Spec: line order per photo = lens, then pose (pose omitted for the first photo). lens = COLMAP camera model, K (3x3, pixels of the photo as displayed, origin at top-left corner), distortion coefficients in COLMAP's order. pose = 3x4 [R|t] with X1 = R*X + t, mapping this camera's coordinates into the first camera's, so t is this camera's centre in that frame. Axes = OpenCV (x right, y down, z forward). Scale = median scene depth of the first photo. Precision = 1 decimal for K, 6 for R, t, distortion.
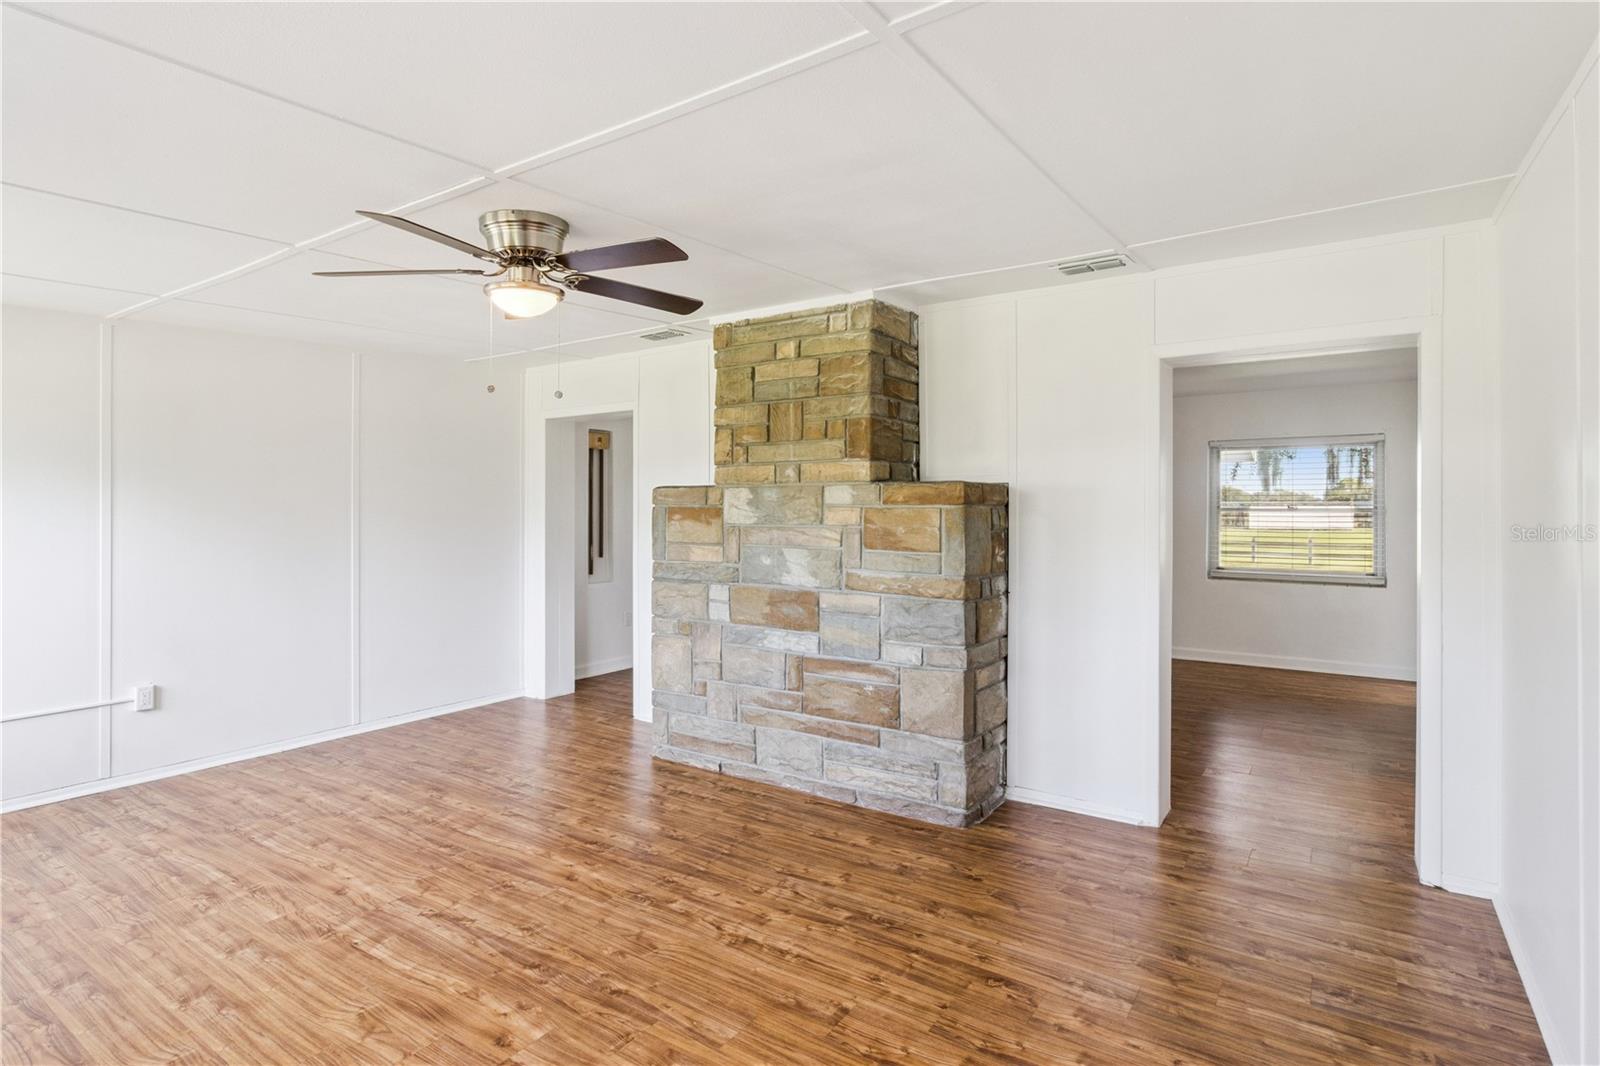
lens RADIAL K [[811.1, 0, 782.7], [0, 811.1, 508.3], [0, 0, 1]] dist [0.001506, -0.000921]
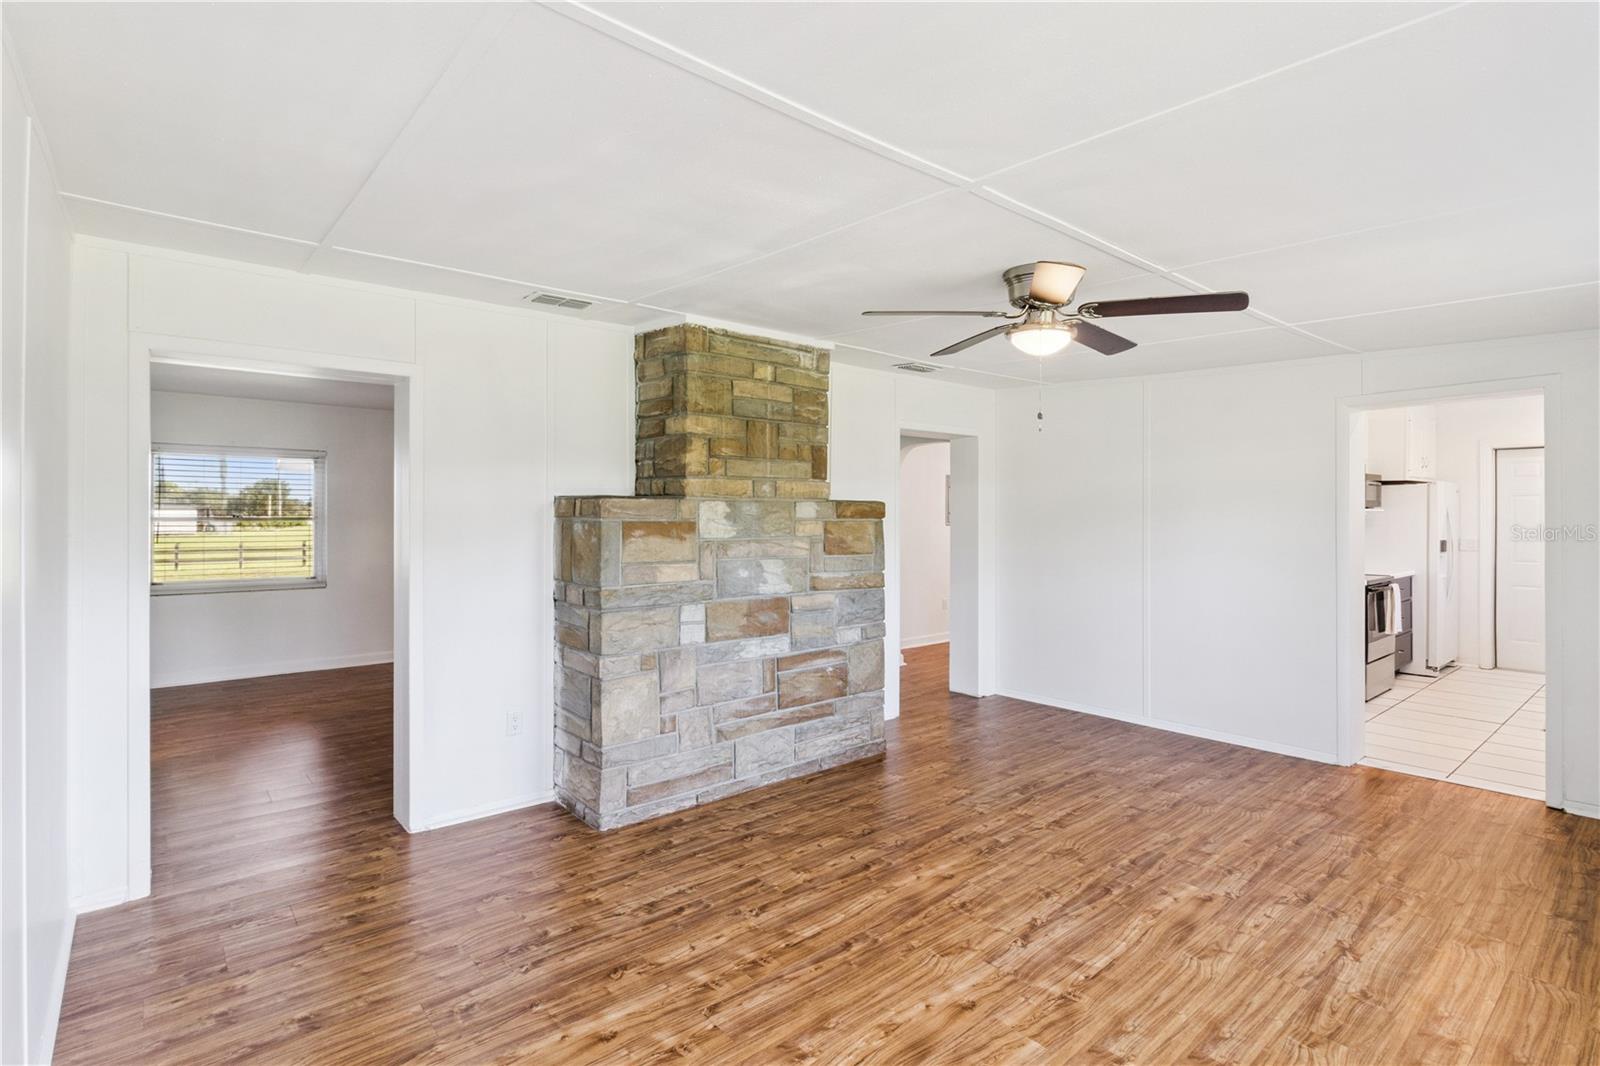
lens RADIAL K [[776.9, 0, 793.1], [0, 776.9, 514.4], [0, 0, 1]] dist [-0.001623, -0.000987]
pose [[0.263572, -0.000979, 0.964639, -0.996691], [-0.001786, 0.999997, 0.001503, -0.011737], [-0.964638, -0.002119, 0.263569, 0.721420]]
